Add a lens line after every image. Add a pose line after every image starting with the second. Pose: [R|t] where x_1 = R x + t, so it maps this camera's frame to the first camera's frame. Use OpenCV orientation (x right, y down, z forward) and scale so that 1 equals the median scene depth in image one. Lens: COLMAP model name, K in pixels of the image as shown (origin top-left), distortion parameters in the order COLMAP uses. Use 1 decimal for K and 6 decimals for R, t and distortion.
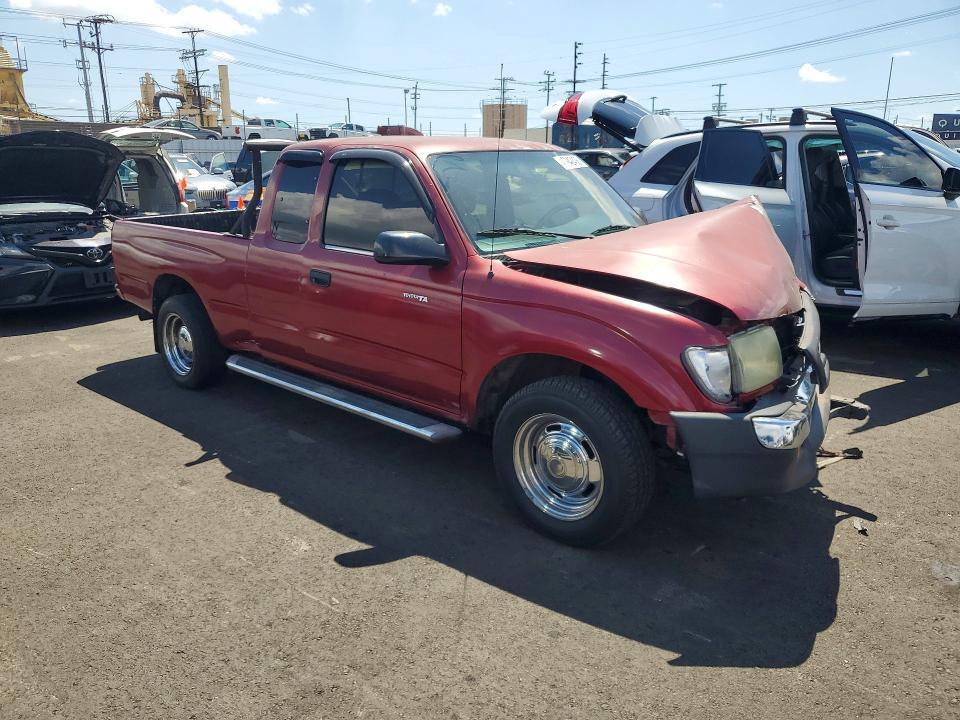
lens RADIAL K [[795.6, 0, 474.5], [0, 795.6, 360.3], [0, 0, 1]] dist [0.008749, 0.006121]
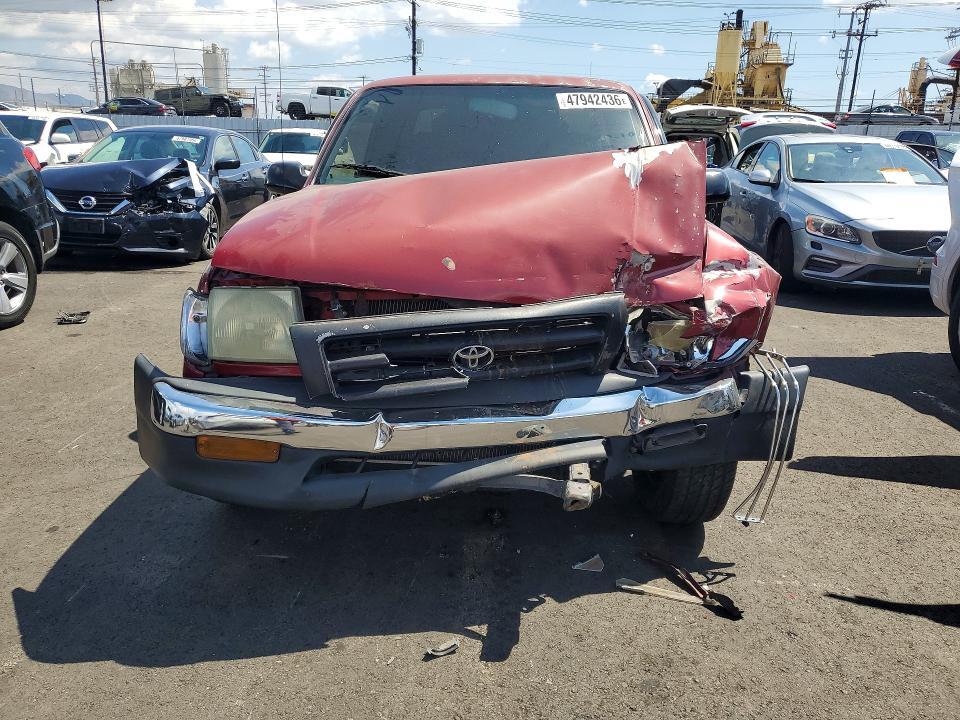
lens RADIAL K [[802.9, 0, 480.0], [0, 802.9, 360.0], [0, 0, 1]] dist [0.016011, 0.007491]
pose [[0.569623, 0.222343, -0.791260, 0.130376], [-0.224880, 0.968140, 0.110157, -0.011770], [0.790543, 0.115191, 0.601475, 0.085369]]
